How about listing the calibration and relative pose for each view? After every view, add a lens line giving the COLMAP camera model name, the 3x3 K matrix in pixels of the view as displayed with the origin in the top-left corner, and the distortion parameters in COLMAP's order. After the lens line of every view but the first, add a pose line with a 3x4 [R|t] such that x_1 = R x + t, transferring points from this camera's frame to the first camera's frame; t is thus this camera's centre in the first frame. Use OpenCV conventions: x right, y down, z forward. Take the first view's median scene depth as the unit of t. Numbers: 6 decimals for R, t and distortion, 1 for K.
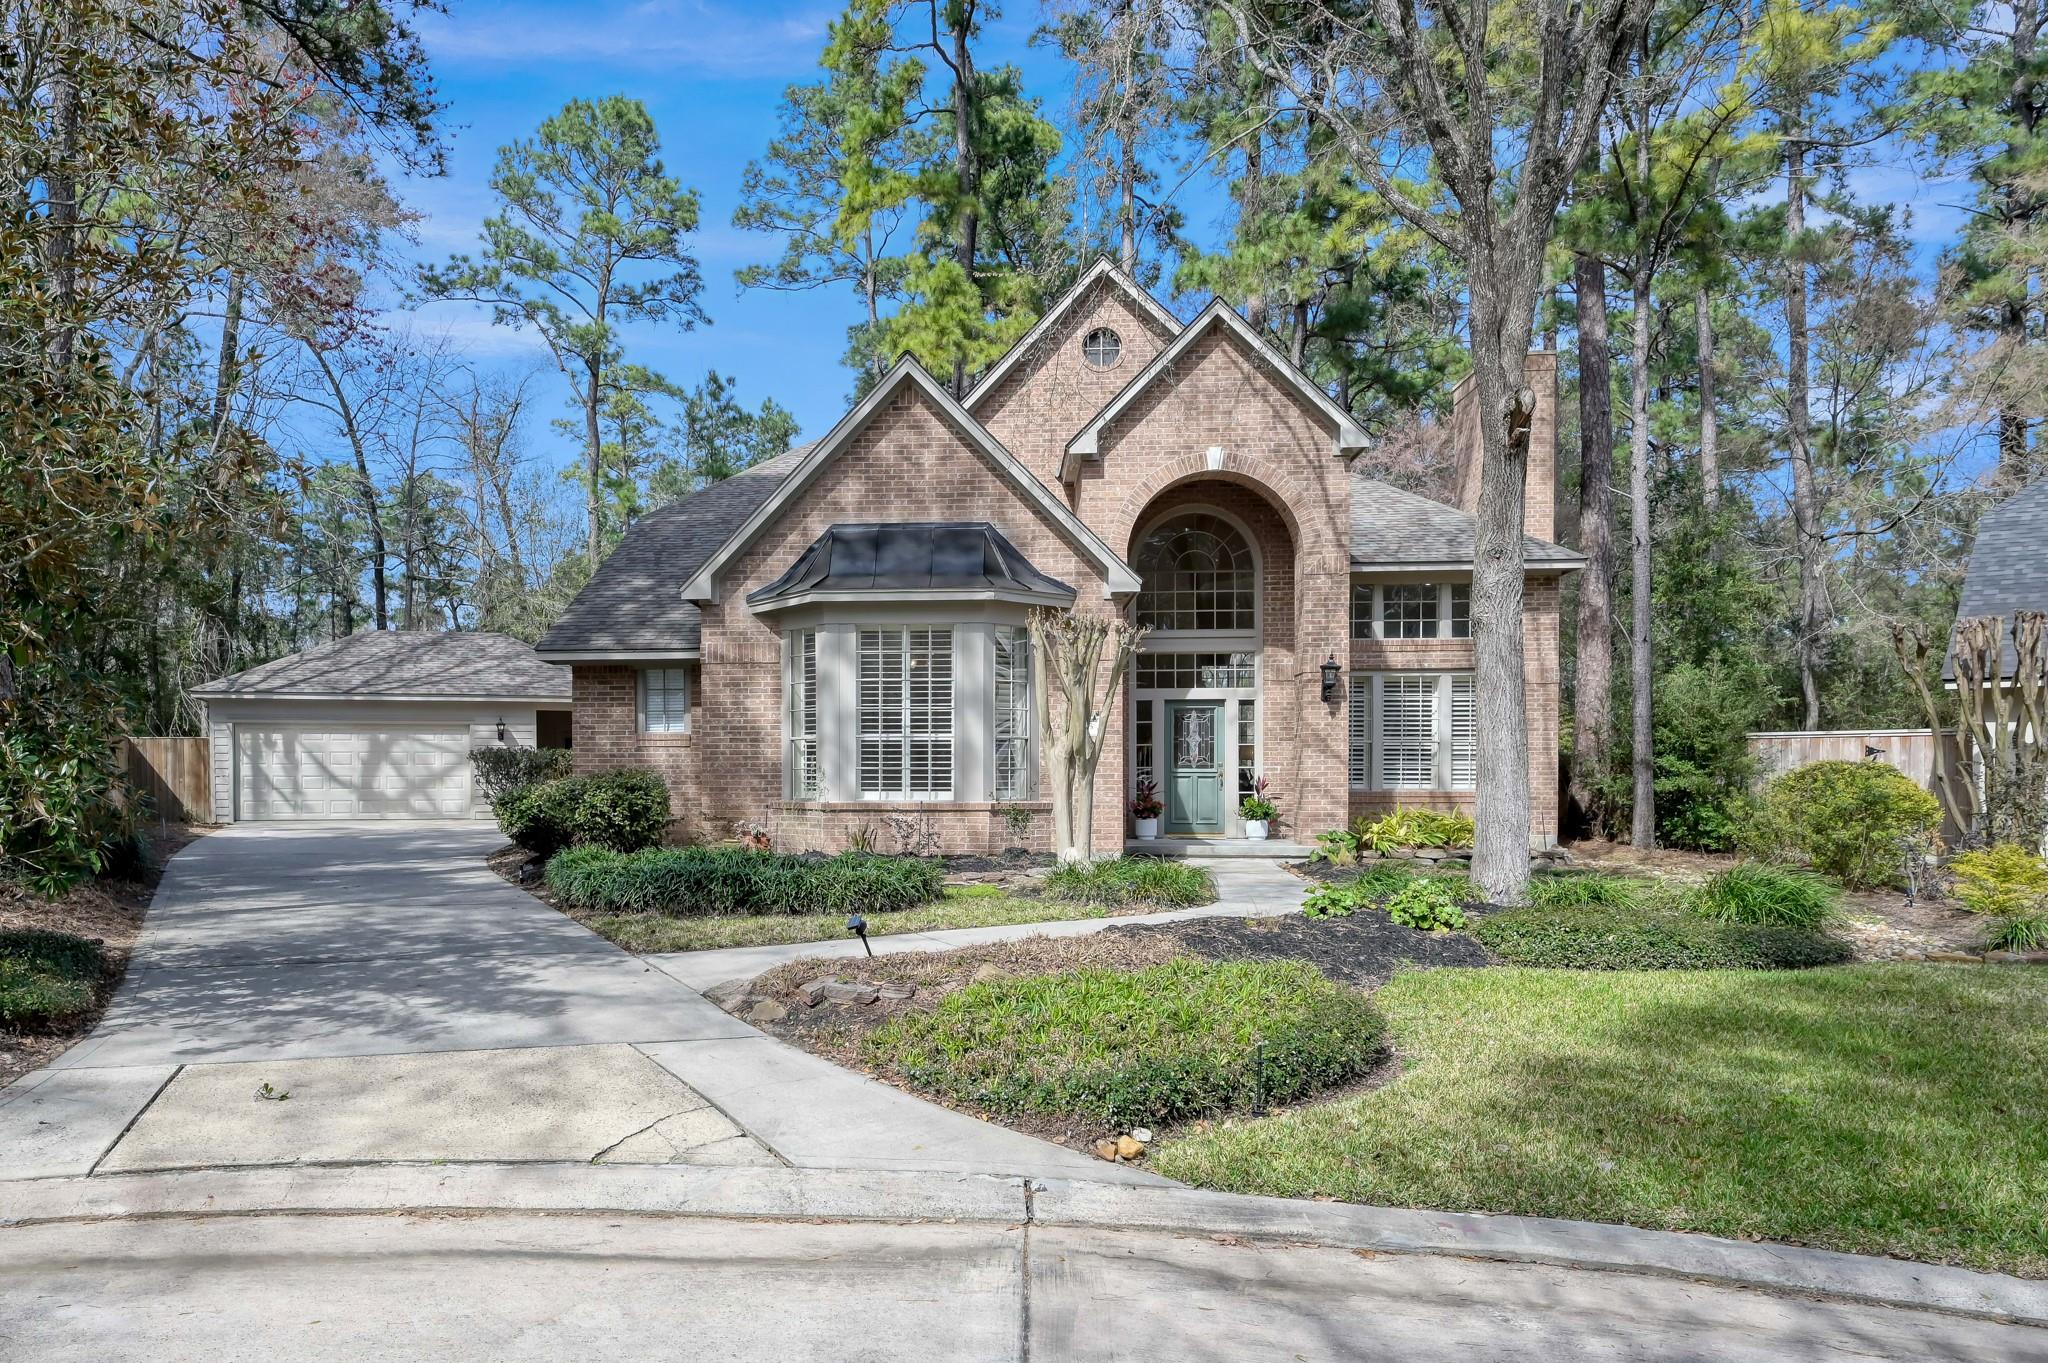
lens RADIAL K [[1172.4, 0, 979.4], [0, 1172.4, 777.7], [0, 0, 1]] dist [0.000368, 0.001391]
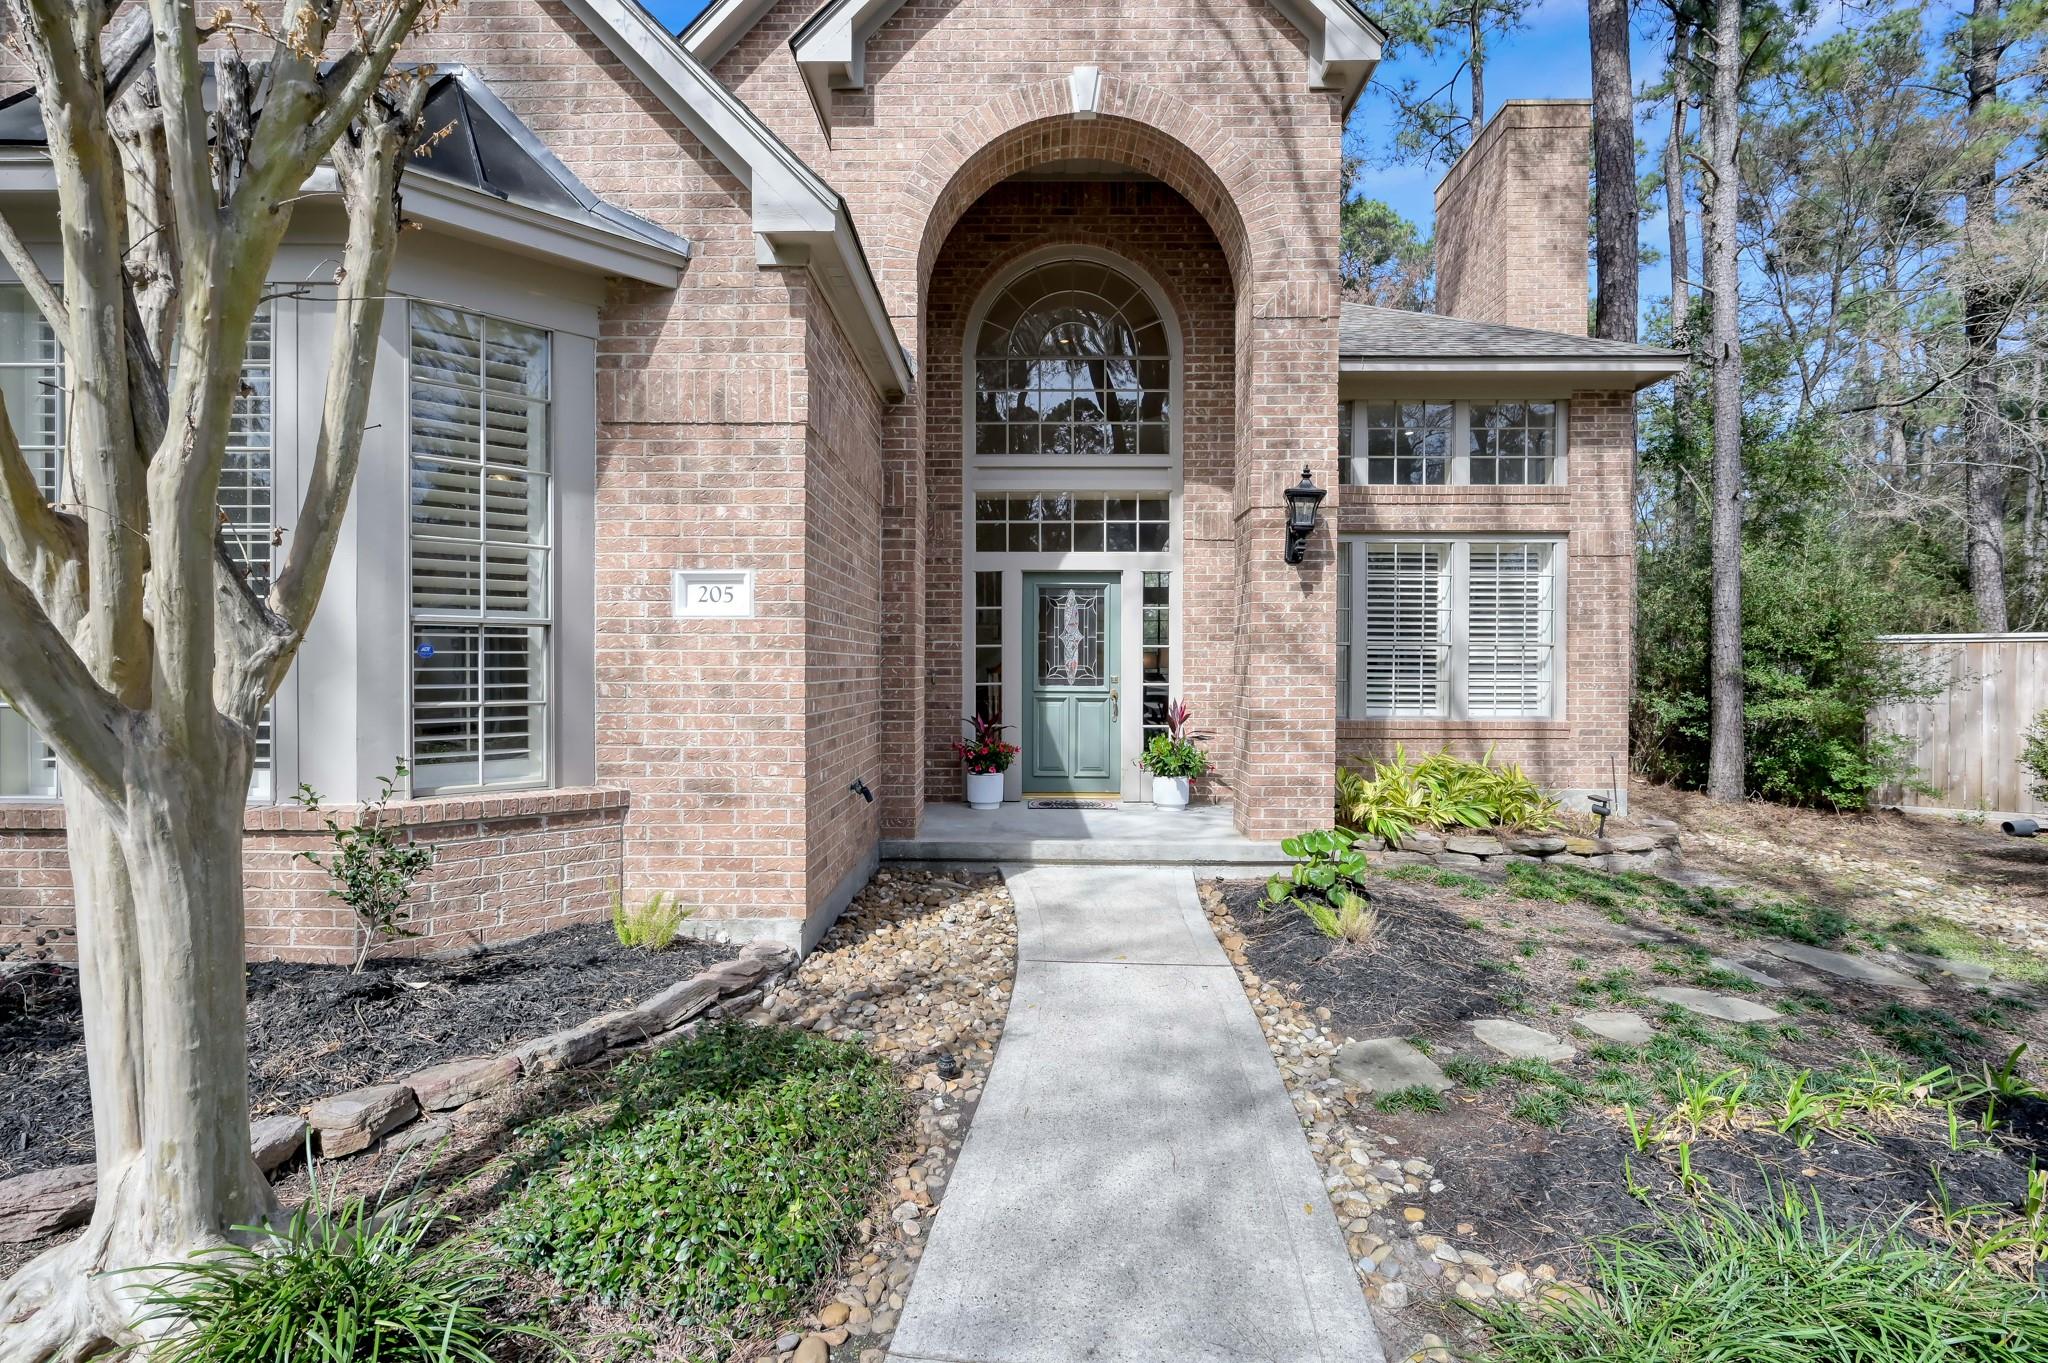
lens RADIAL K [[1003.0, 0, 1073.3], [0, 1003.0, 681.2], [0, 0, 1]] dist [-0.009863, -0.000732]
pose [[0.994269, 0.002570, 0.106879, 0.133935], [-0.003045, 0.999986, 0.004282, -0.012794], [-0.106867, -0.004583, 0.994263, 0.505544]]
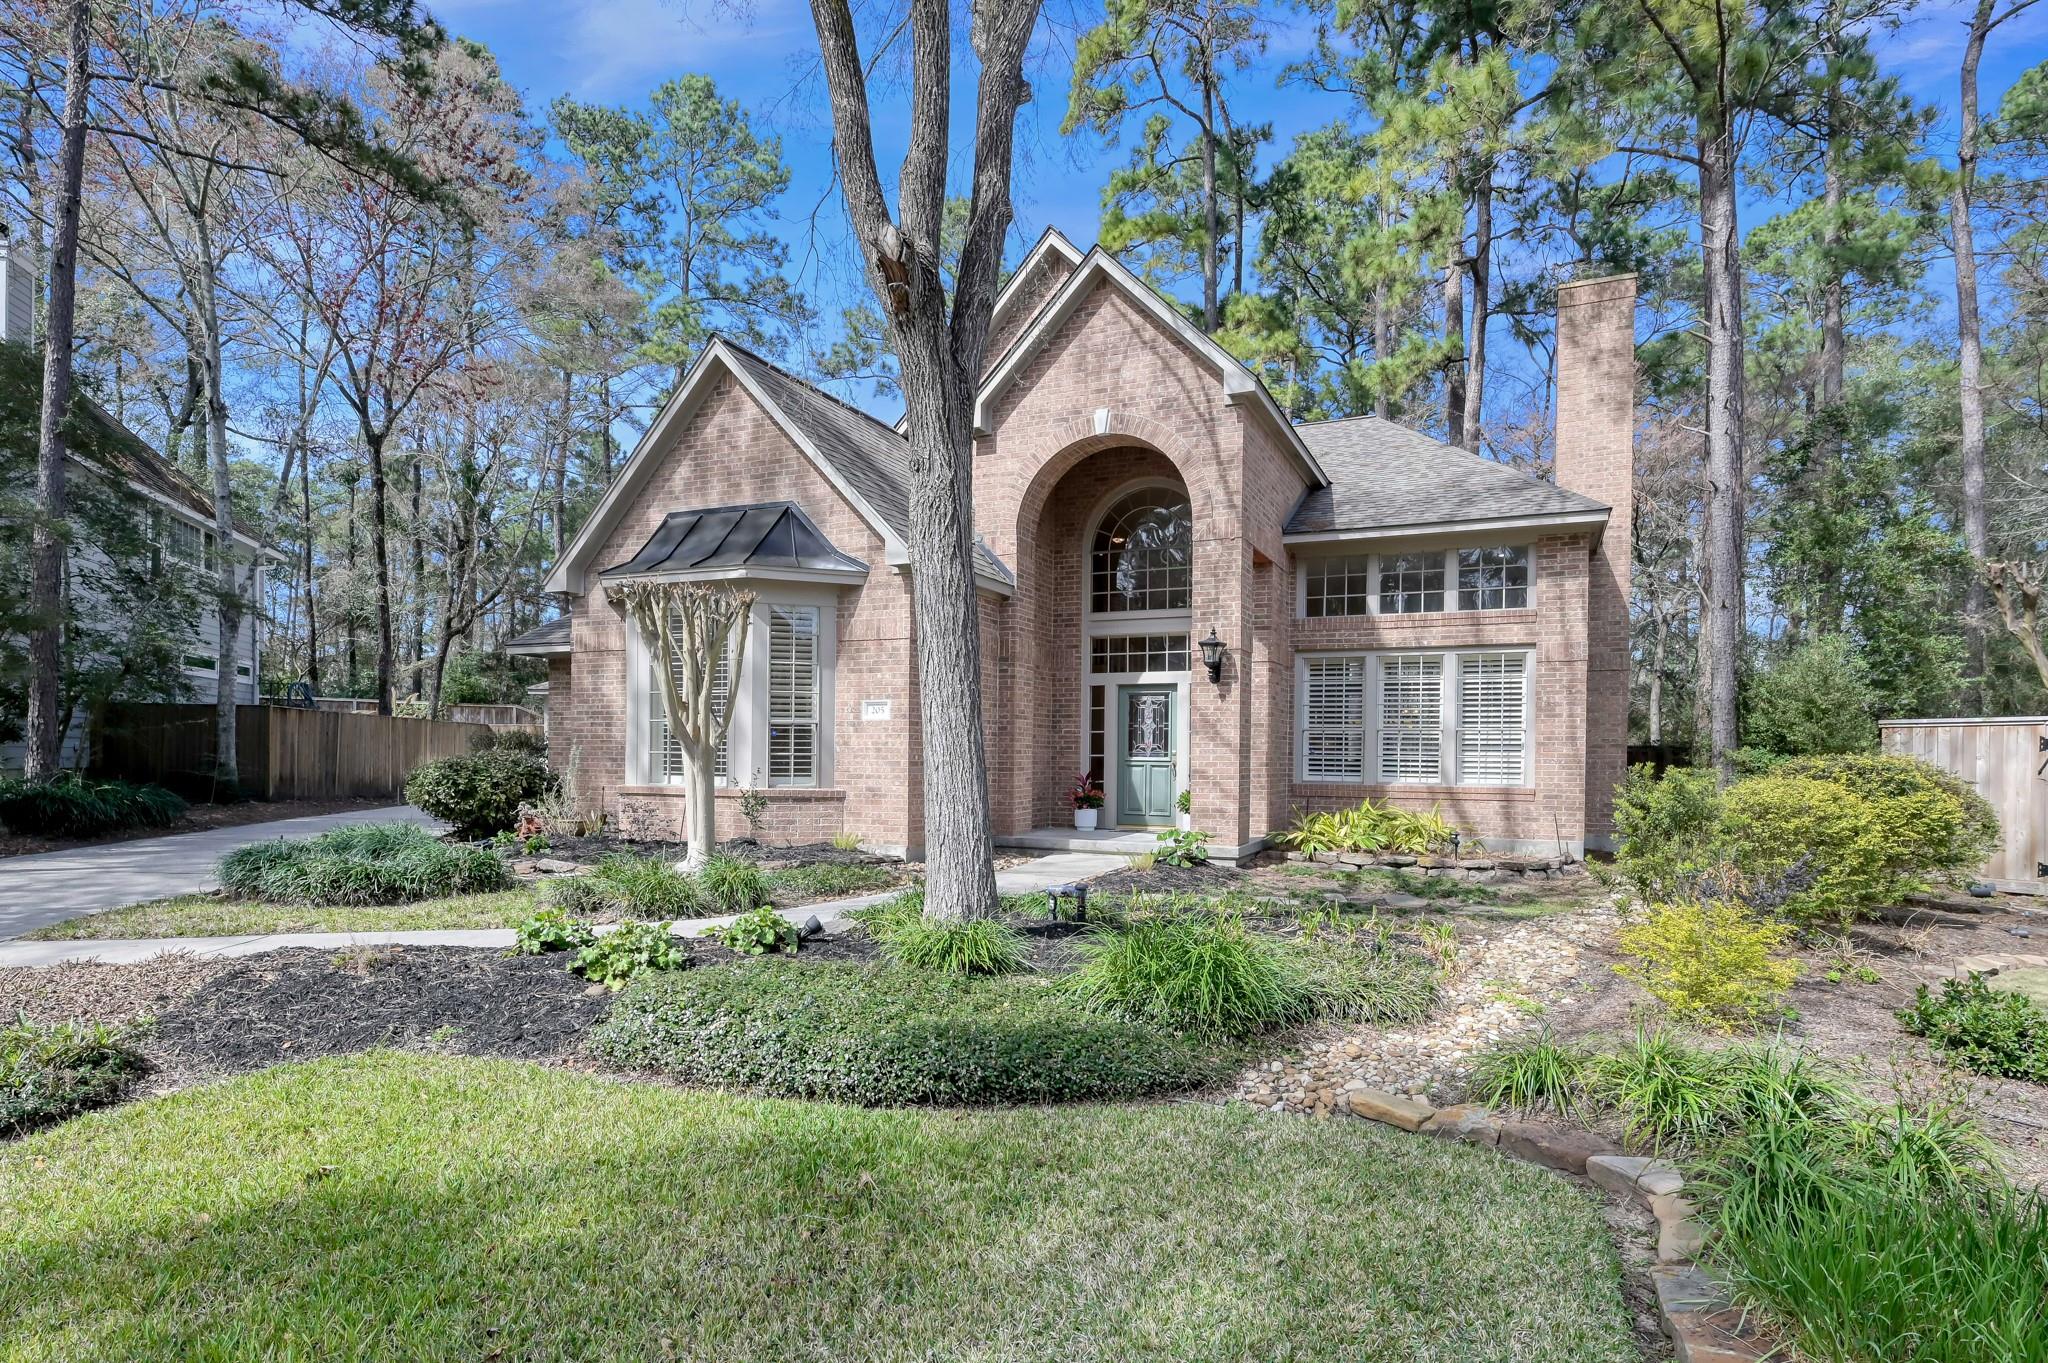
lens RADIAL K [[1003.0, 0, 1025.0], [0, 1003.0, 755.3], [0, 0, 1]] dist [-0.009863, -0.000732]
pose [[0.954906, 0.010593, -0.296719, 0.340894], [-0.012980, 0.999897, -0.006076, -0.003134], [0.296624, 0.009653, 0.954946, 0.207390]]
